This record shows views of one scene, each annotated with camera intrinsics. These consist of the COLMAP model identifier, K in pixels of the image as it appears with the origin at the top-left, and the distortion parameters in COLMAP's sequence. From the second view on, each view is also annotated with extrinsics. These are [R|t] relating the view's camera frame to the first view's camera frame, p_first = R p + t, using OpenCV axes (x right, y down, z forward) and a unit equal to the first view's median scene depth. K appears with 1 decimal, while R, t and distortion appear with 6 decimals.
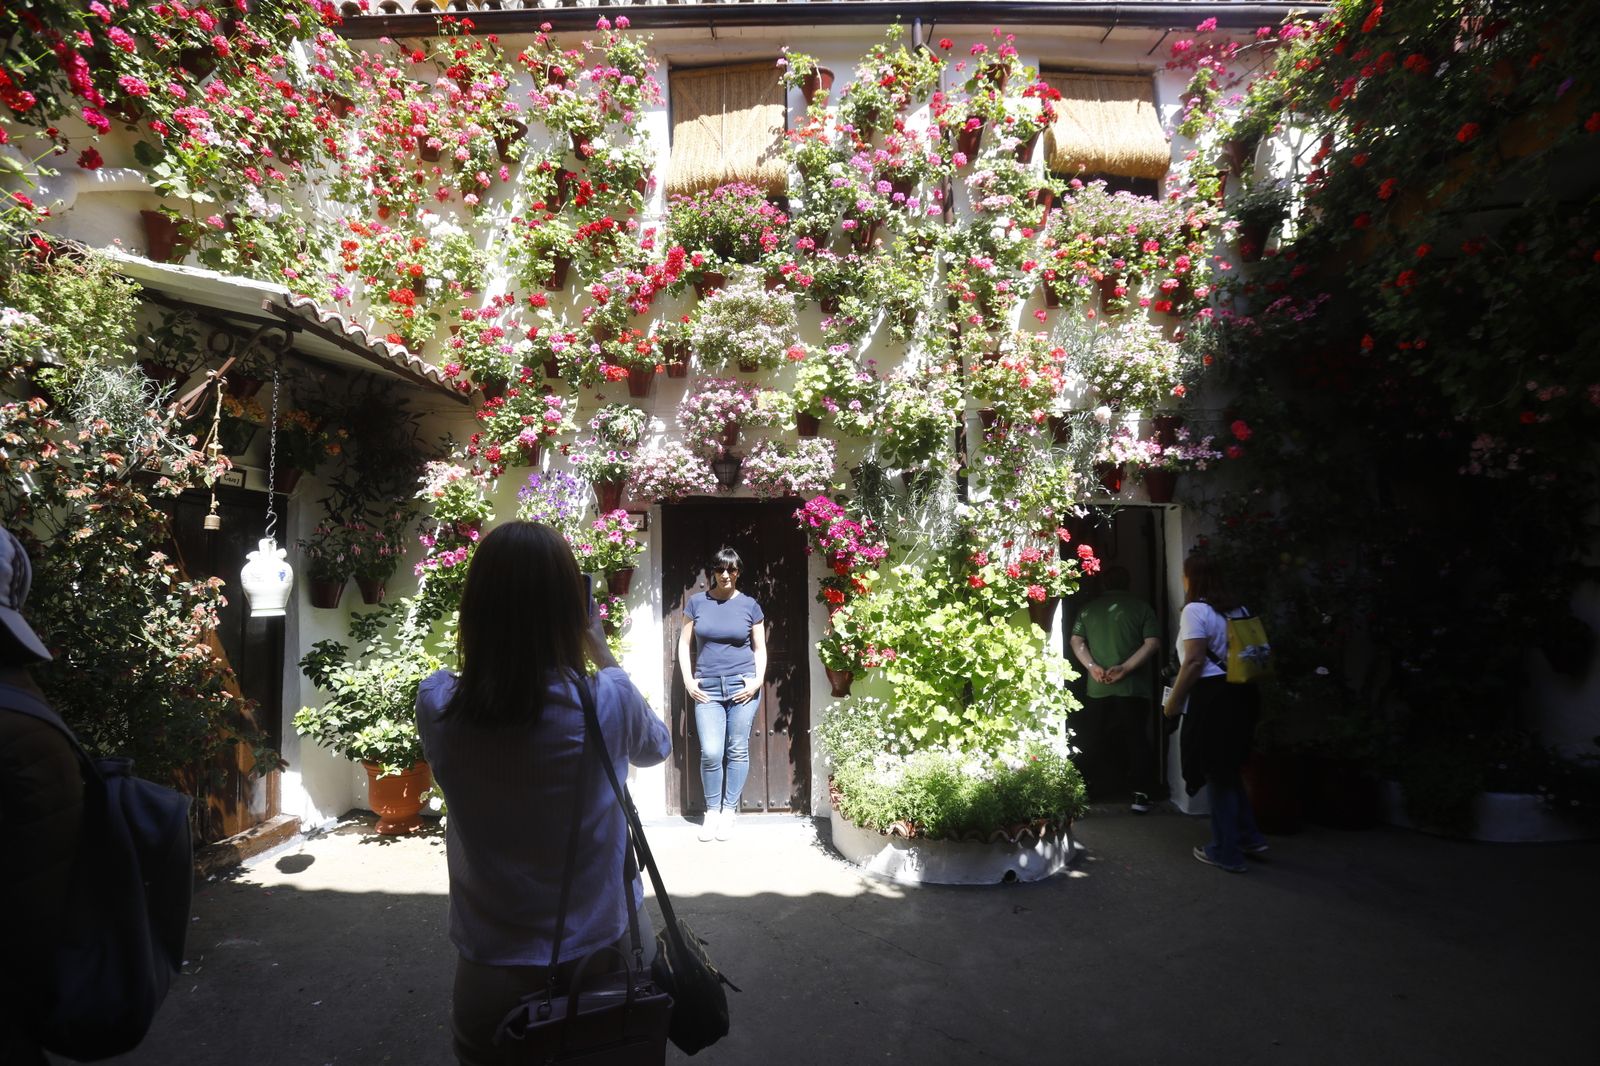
lens RADIAL K [[773.5, 0, 807.1], [0, 773.5, 540.6], [0, 0, 1]] dist [-0.037959, 0.040930]
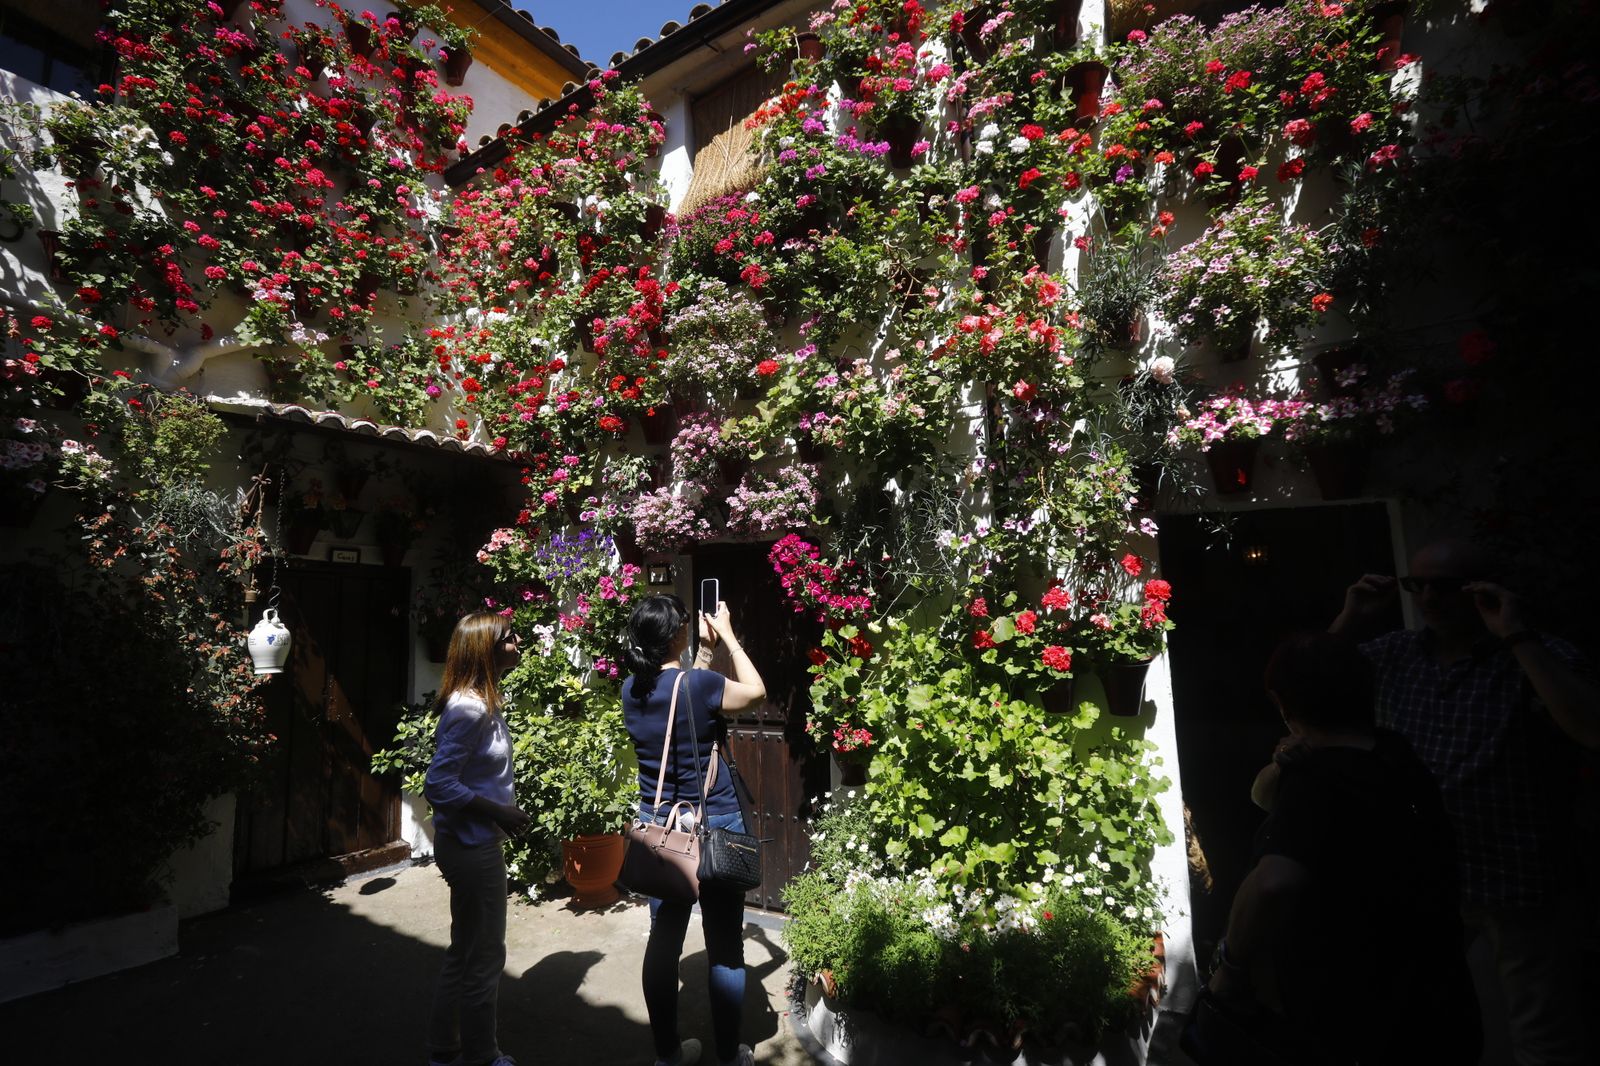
lens RADIAL K [[773.5, 0, 807.1], [0, 773.5, 540.6], [0, 0, 1]] dist [-0.037959, 0.040930]
pose [[0.833601, -0.069867, -0.547931, 0.479528], [0.040153, 0.997009, -0.066041, 0.003145], [0.550906, 0.033051, 0.833913, 0.331421]]
